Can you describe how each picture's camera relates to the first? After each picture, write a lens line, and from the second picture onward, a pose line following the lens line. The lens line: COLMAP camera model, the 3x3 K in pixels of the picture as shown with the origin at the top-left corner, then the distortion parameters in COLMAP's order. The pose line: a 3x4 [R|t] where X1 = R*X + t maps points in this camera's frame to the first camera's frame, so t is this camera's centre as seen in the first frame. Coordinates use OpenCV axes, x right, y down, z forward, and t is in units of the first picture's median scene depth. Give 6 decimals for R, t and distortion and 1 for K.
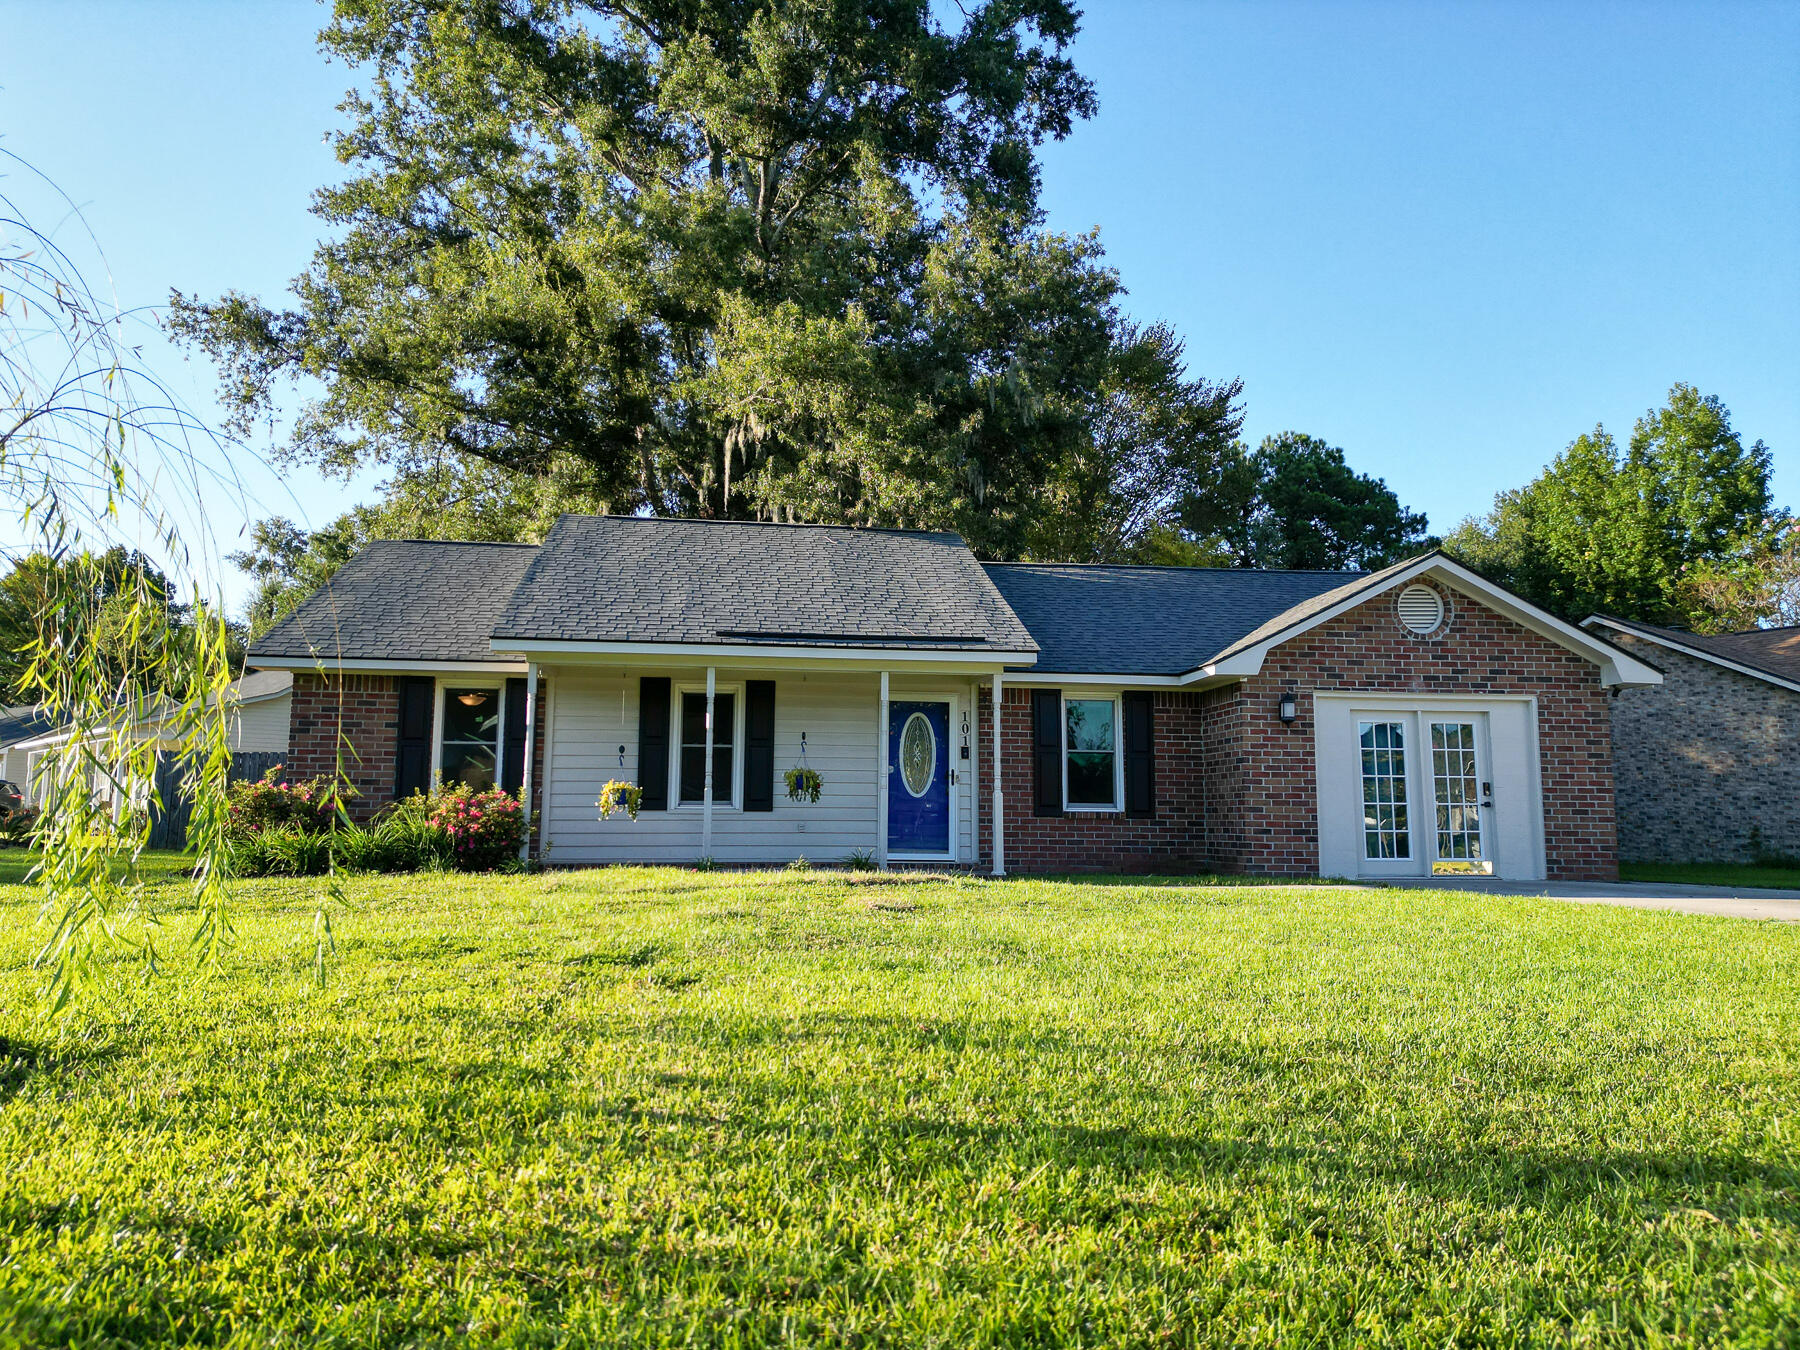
lens RADIAL K [[1252.0, 0, 896.6], [0, 1252.0, 678.9], [0, 0, 1]] dist [0.061338, -0.051577]
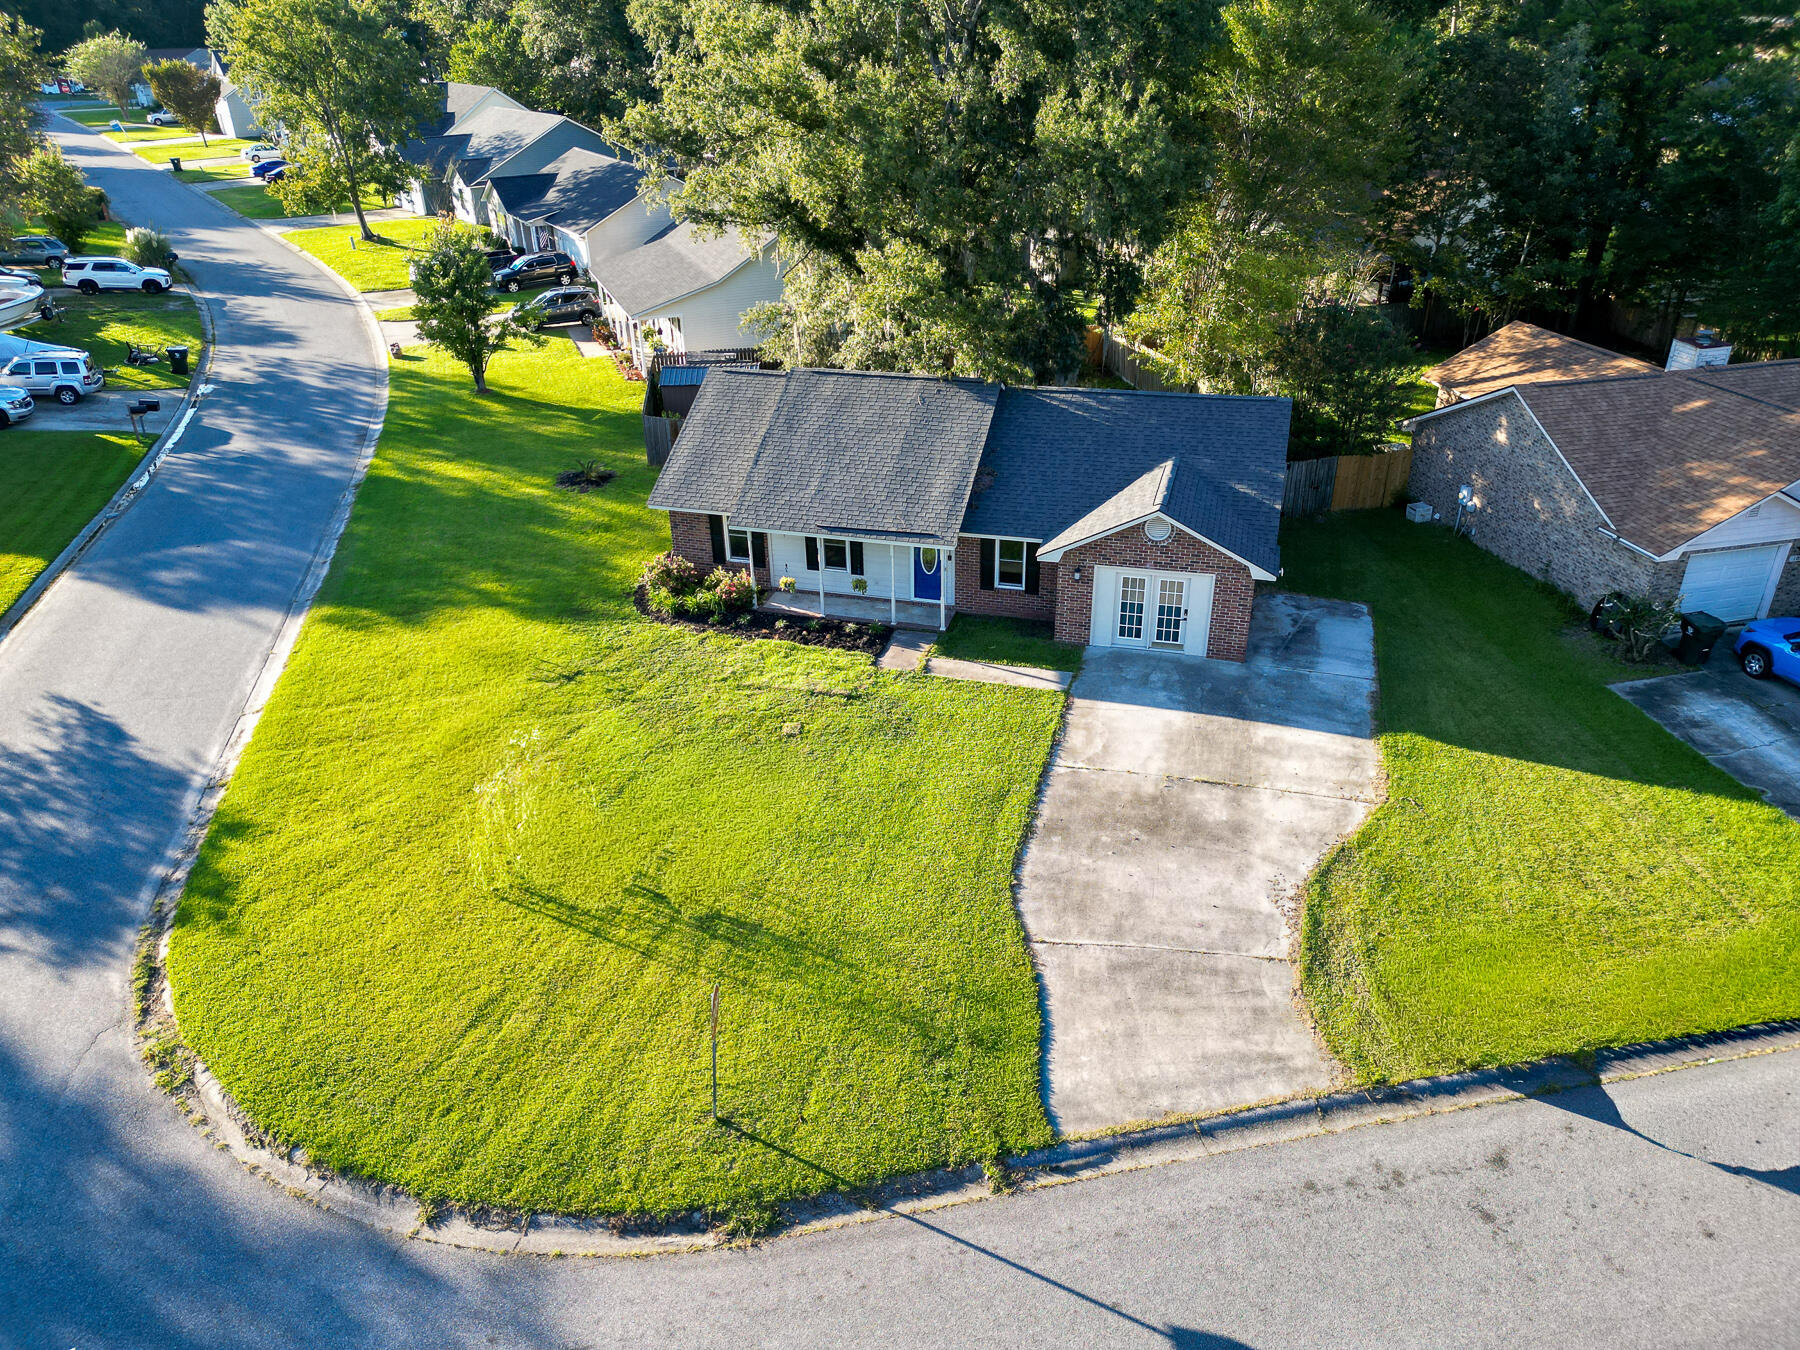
lens RADIAL K [[1252.0, 0, 894.6], [0, 1252.0, 668.2], [0, 0, 1]] dist [0.061338, -0.051577]
pose [[0.916174, 0.164858, -0.365304, 0.781014], [0.074722, 0.825236, 0.559823, -0.984870], [0.393753, -0.540192, 0.743741, -0.707619]]
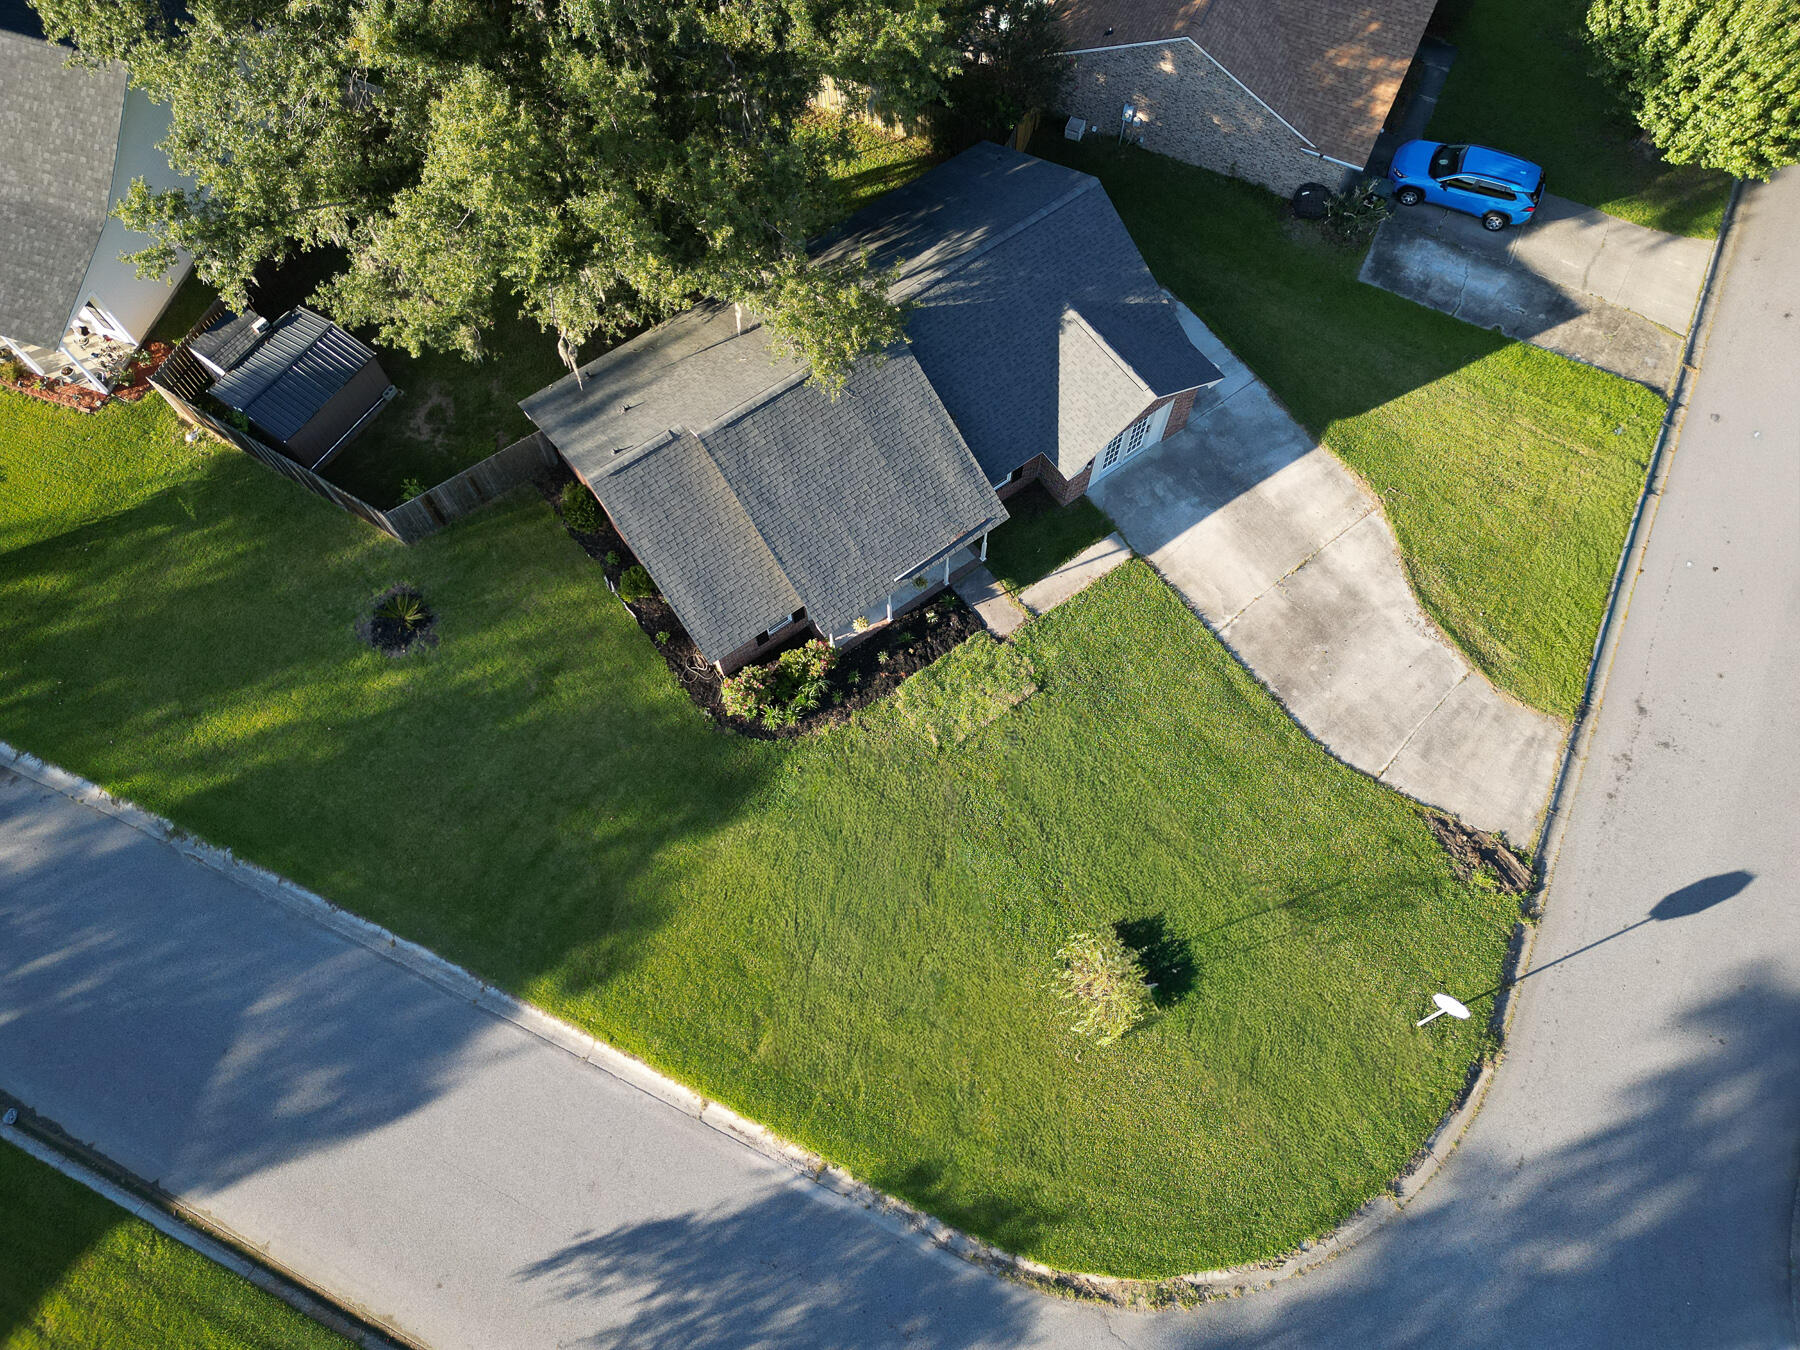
lens RADIAL K [[1252.0, 0, 875.4], [0, 1252.0, 670.2], [0, 0, 1]] dist [0.061338, -0.051577]
pose [[0.882367, -0.441539, 0.162699, -0.574962], [-0.032606, 0.287554, 0.957209, -2.028896], [-0.469430, -0.849915, 0.239332, 0.281677]]
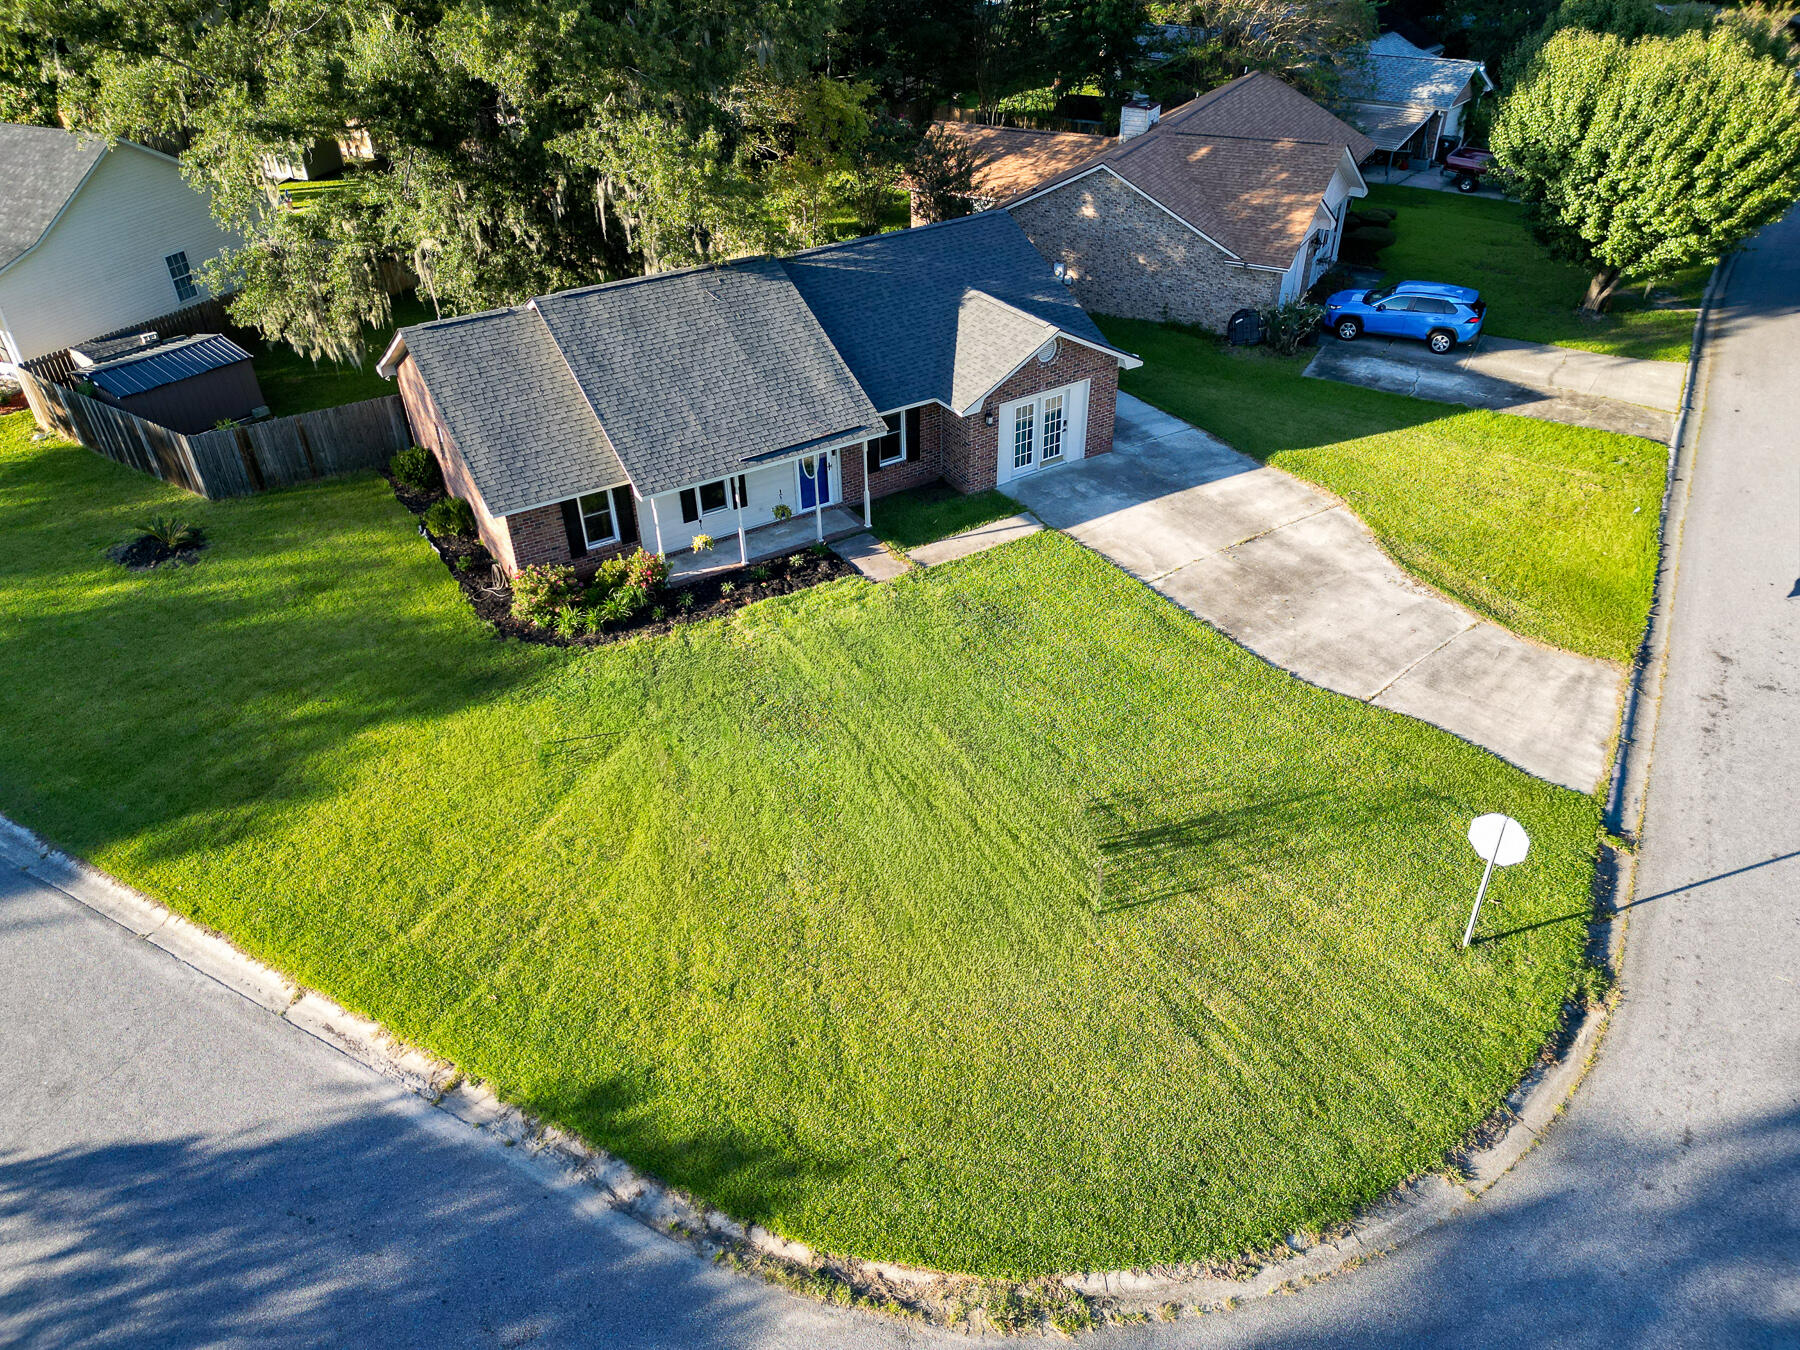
lens RADIAL K [[1252.0, 0, 884.5], [0, 1252.0, 675.0], [0, 0, 1]] dist [0.061338, -0.051577]
pose [[0.914736, -0.255944, 0.312650, -0.575640], [-0.016852, 0.748949, 0.662414, -0.983406], [-0.403700, -0.611203, 0.680777, -0.568552]]
